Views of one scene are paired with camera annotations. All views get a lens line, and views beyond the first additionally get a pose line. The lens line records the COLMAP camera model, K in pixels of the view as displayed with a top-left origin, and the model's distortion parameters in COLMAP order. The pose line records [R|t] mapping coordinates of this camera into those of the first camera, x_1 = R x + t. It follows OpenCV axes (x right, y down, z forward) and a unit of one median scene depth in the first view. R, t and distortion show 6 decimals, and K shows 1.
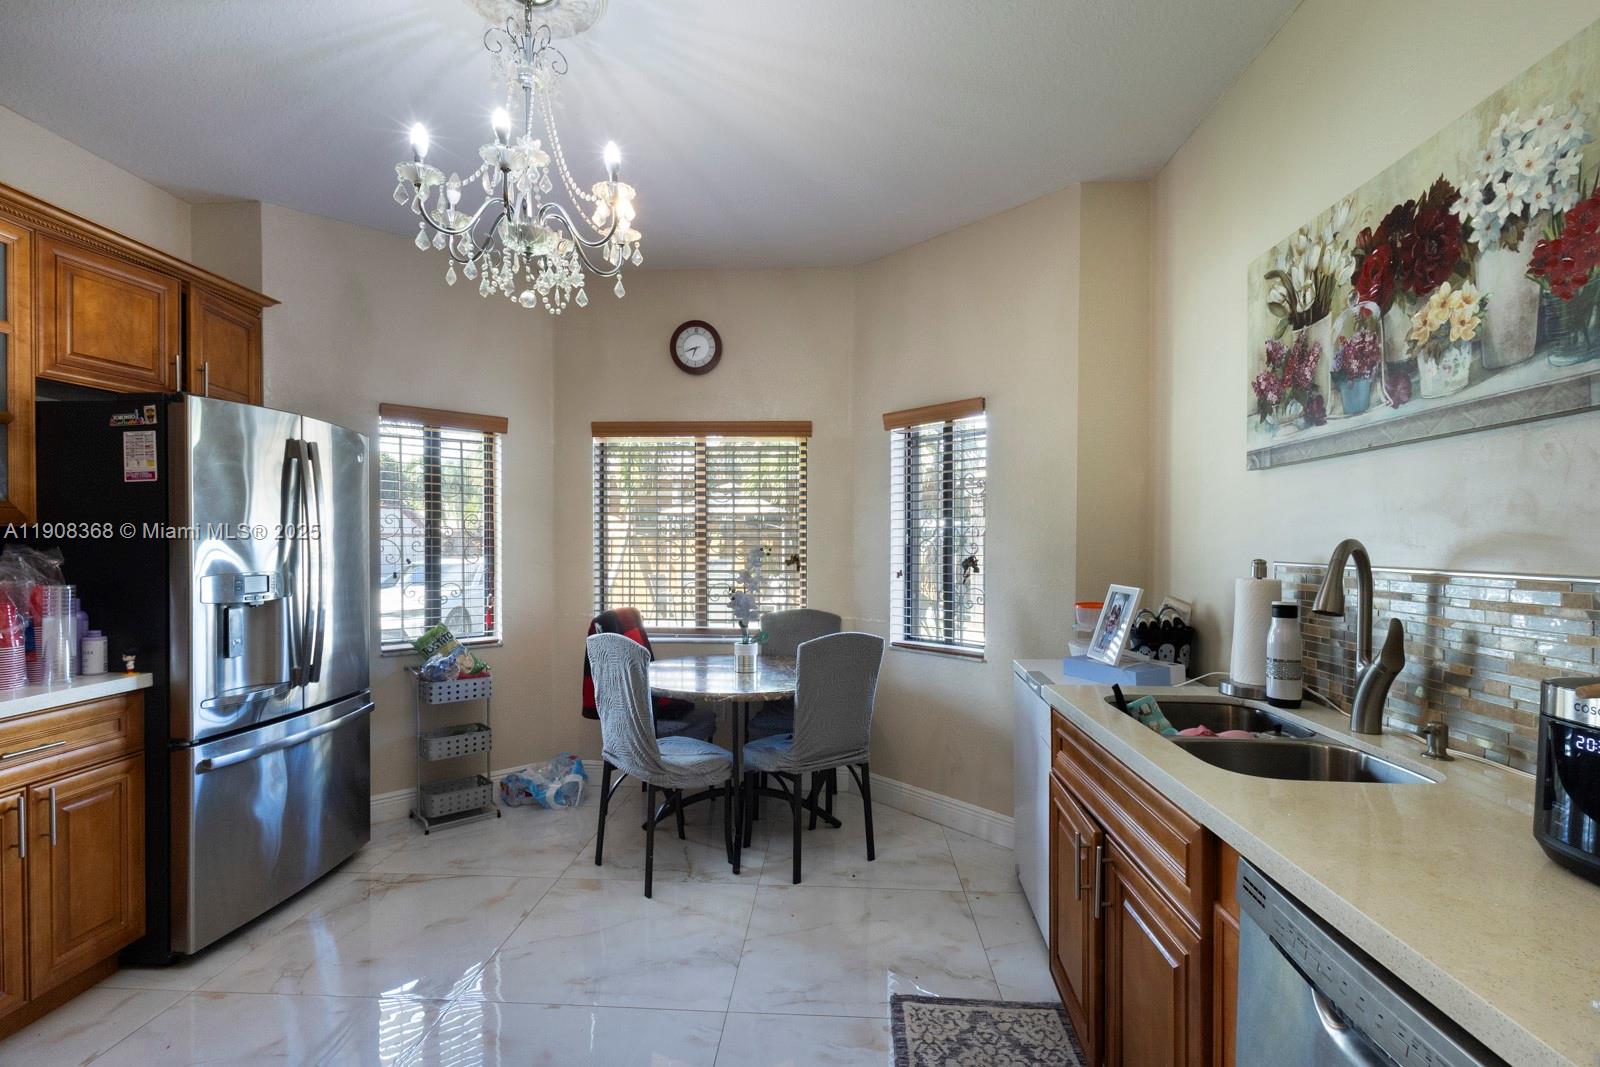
lens RADIAL K [[728.6, 0, 800.2], [0, 728.6, 541.1], [0, 0, 1]] dist [-0.000673, -0.000337]
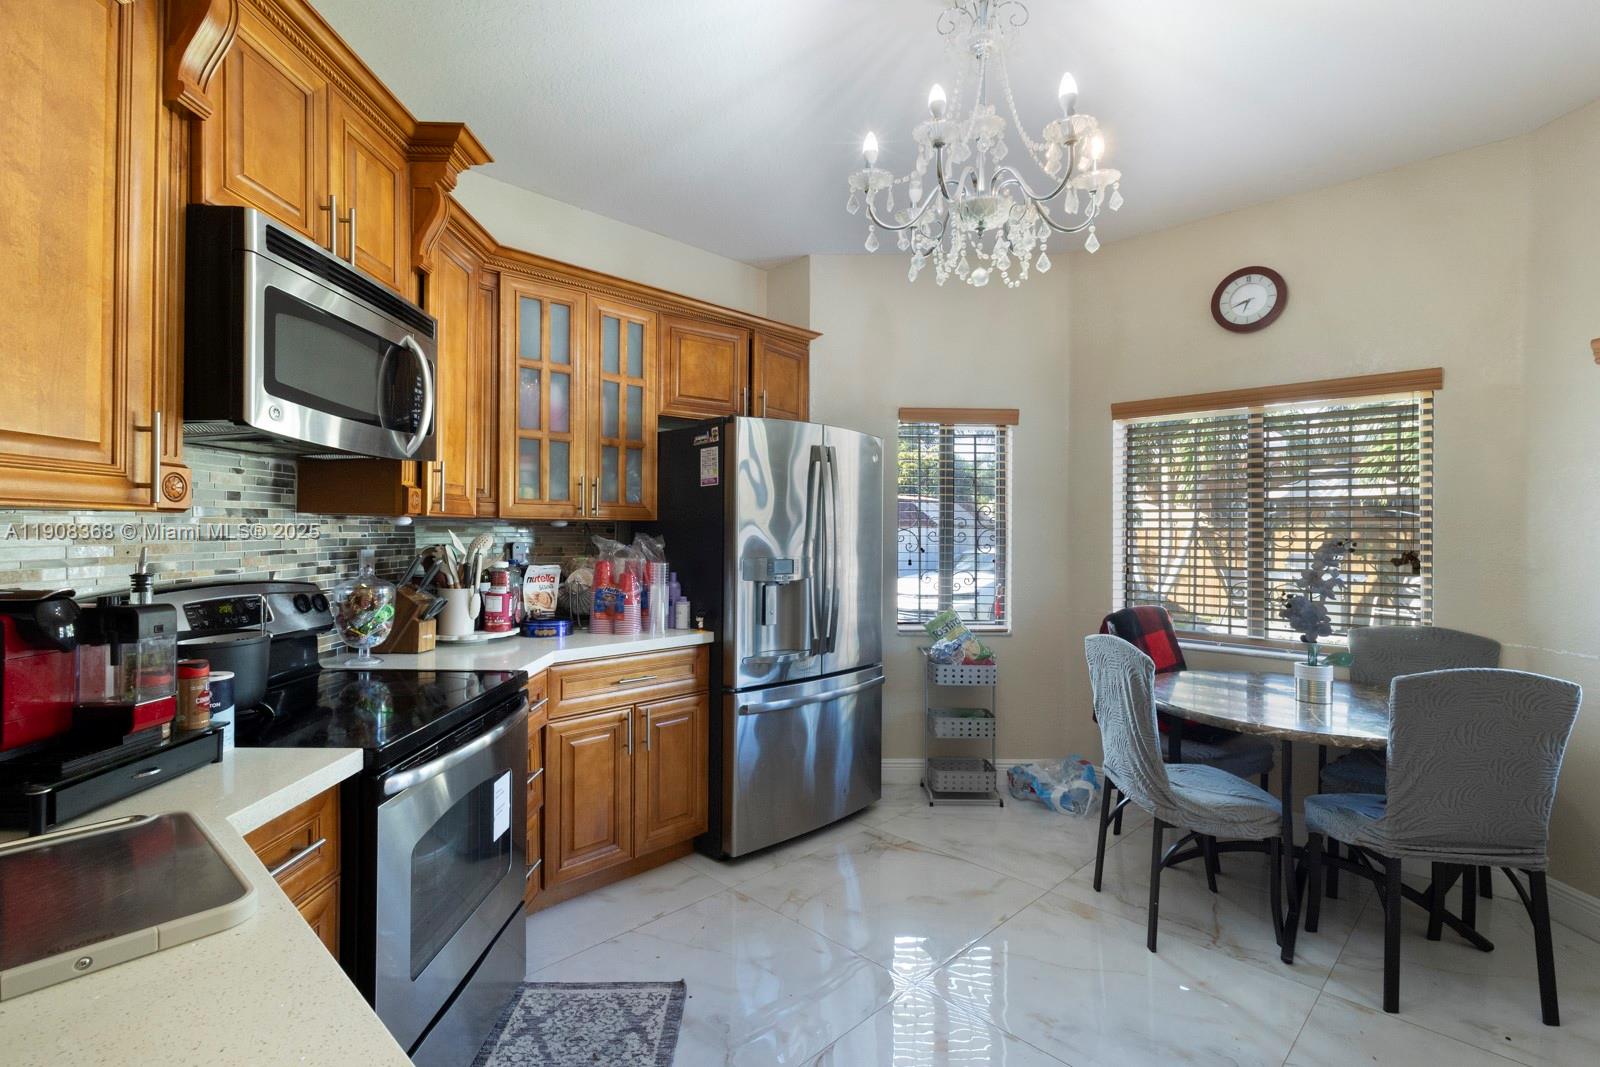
lens RADIAL K [[704.8, 0, 798.9], [0, 704.8, 526.4], [0, 0, 1]] dist [0.005123, -0.001189]
pose [[0.733187, -0.001571, -0.680026, 0.051313], [-0.003568, 0.999975, -0.006157, -0.000309], [0.680018, 0.006940, 0.733163, 0.109206]]
